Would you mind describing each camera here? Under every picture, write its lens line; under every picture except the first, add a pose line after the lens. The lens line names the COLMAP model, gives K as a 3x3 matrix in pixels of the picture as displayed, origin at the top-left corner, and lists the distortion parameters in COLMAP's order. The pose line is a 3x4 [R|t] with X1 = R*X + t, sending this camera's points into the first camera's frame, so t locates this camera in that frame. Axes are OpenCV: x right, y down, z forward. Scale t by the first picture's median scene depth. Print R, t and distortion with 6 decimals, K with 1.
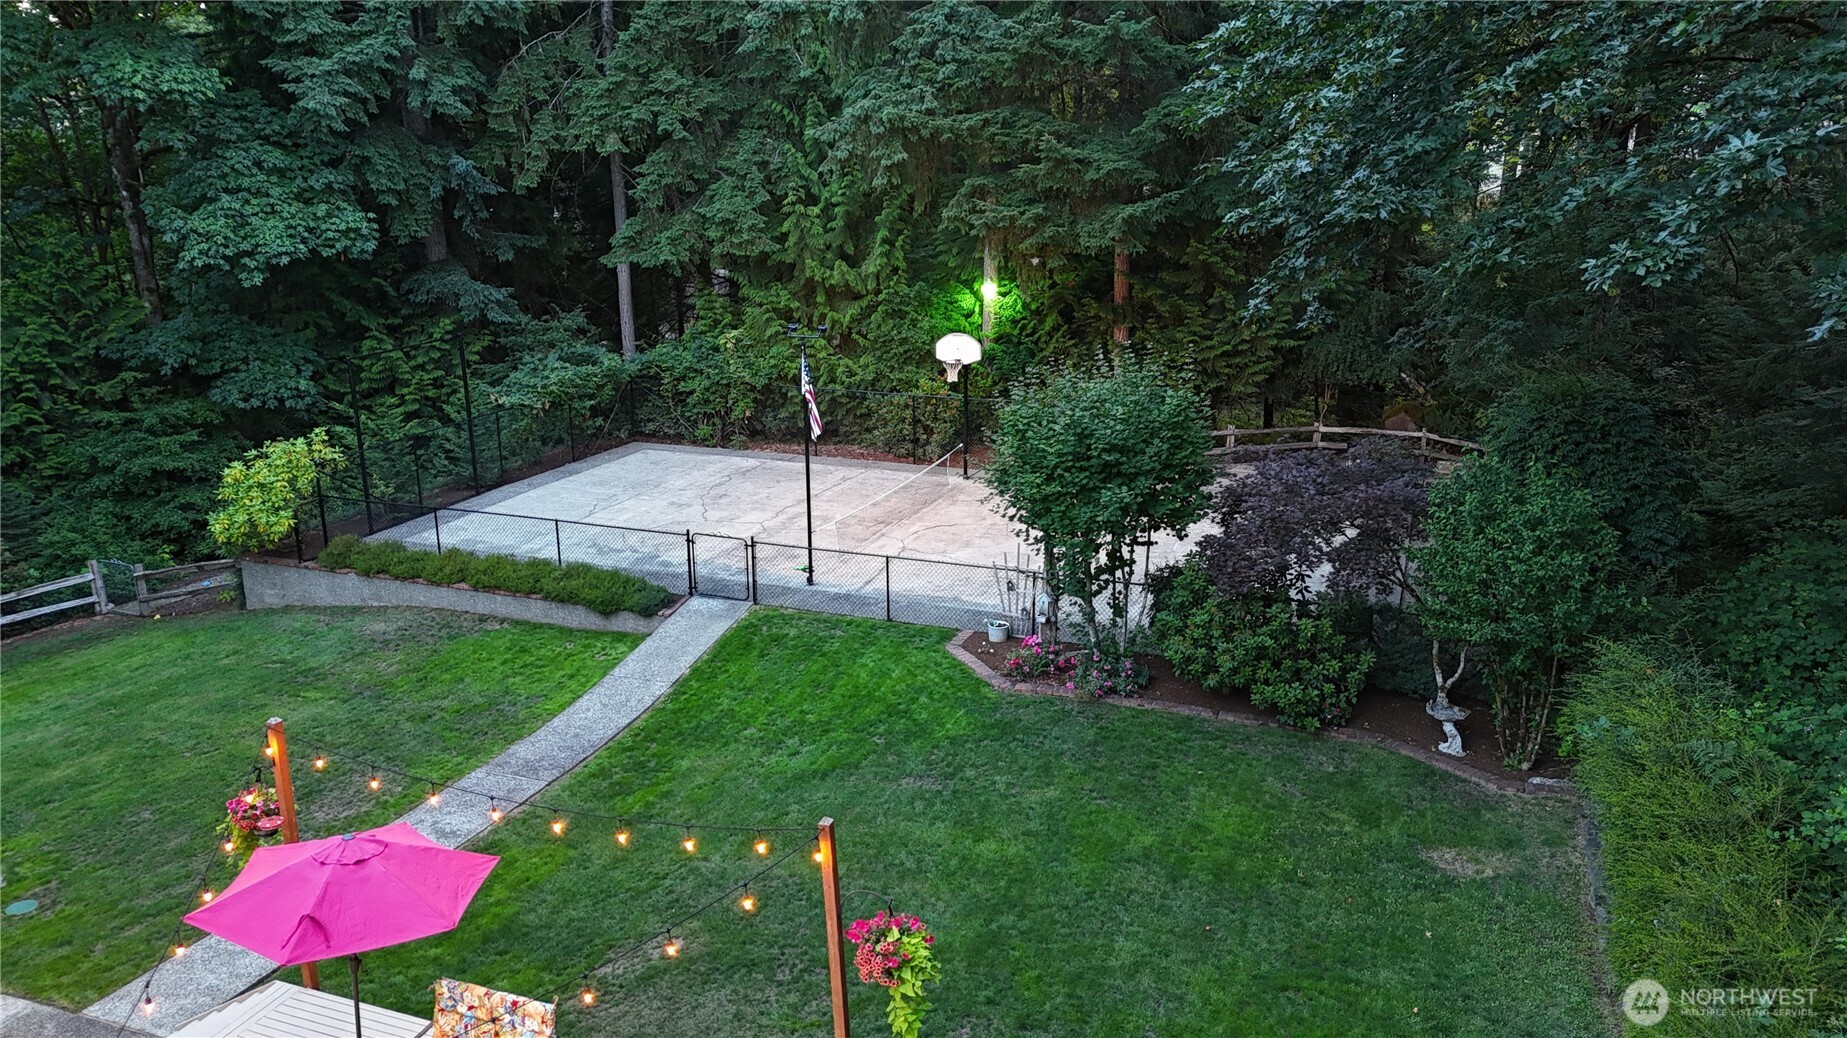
lens RADIAL K [[1351.4, 0, 929.2], [0, 1351.4, 515.9], [0, 0, 1]] dist [0.056727, -0.042034]
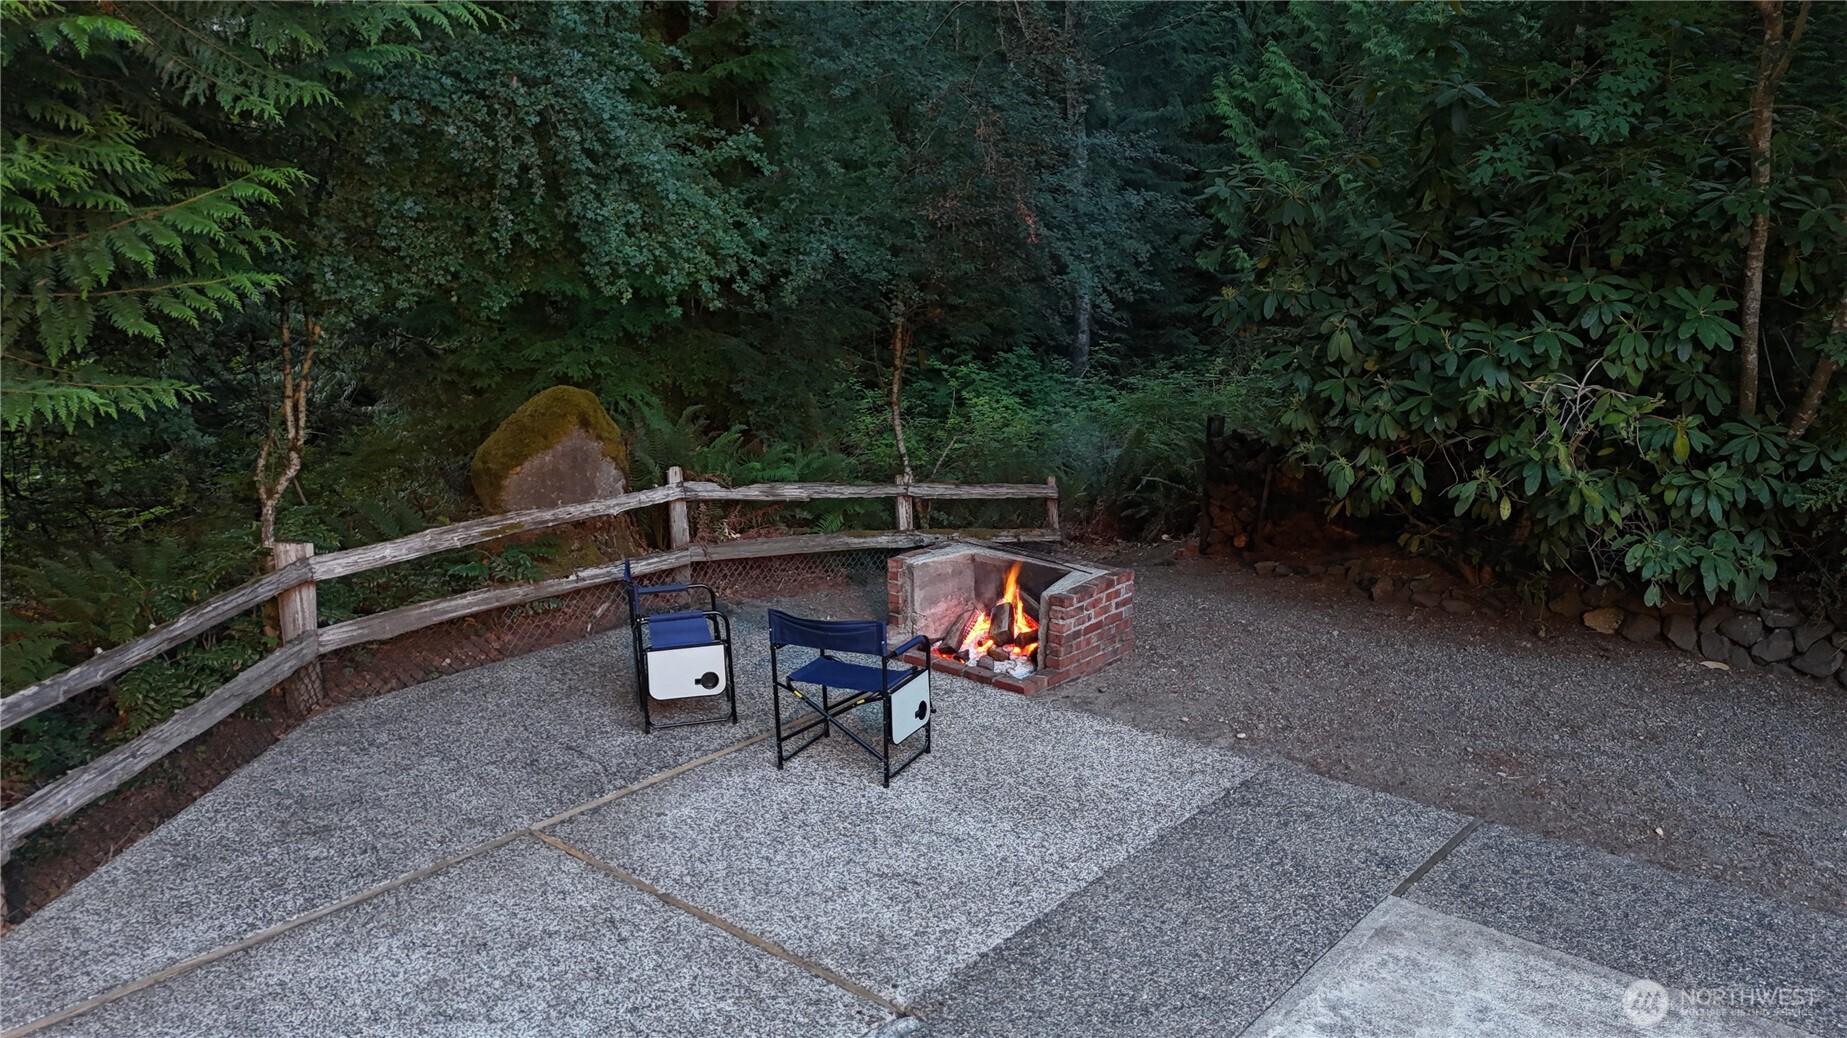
lens RADIAL K [[1351.4, 0, 929.7], [0, 1351.4, 521.4], [0, 0, 1]] dist [0.056727, -0.042034]
pose [[0.353144, -0.212543, 0.911106, 0.135064], [0.249089, 0.960062, 0.127417, -0.076128], [-0.901800, 0.181950, 0.391982, 0.853275]]
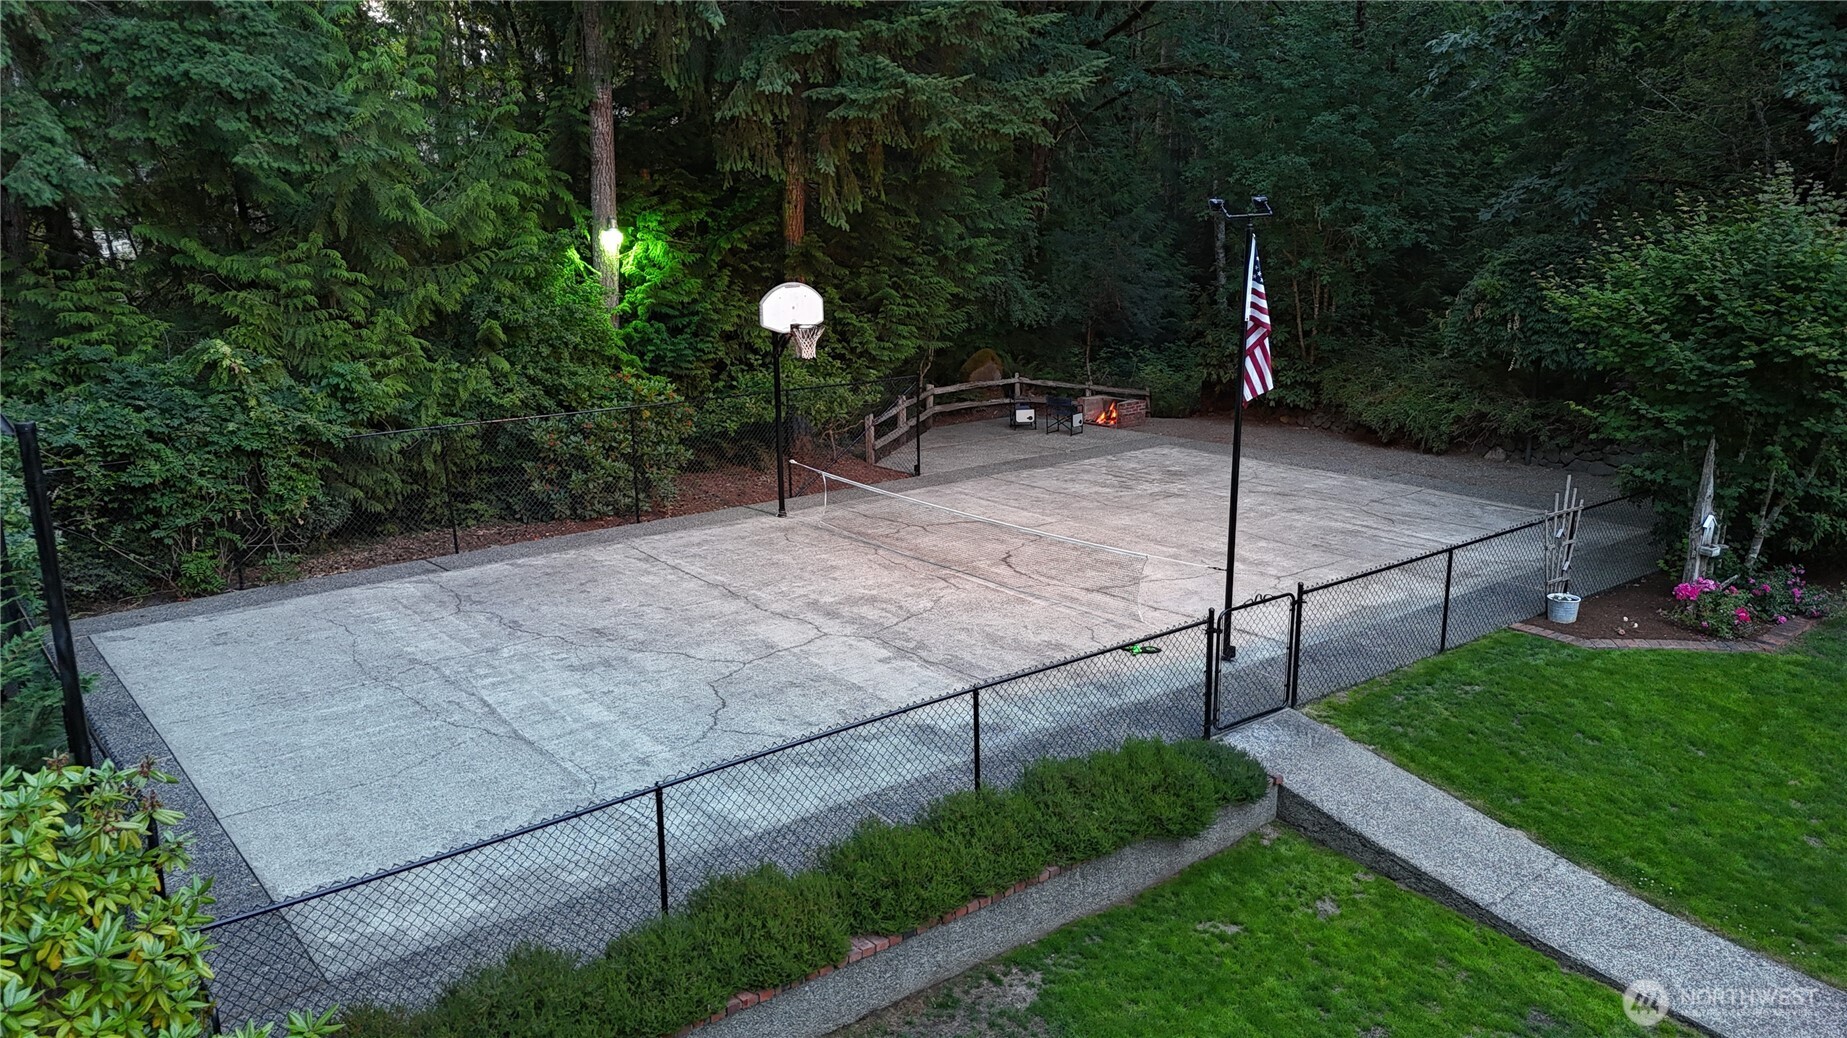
lens RADIAL K [[1351.4, 0, 914.9], [0, 1351.4, 524.9], [0, 0, 1]] dist [0.056727, -0.042034]
pose [[0.522905, -0.203098, 0.827842, -0.449113], [0.236253, 0.967683, 0.088177, -0.062143], [-0.818997, 0.149472, 0.553988, 0.567830]]
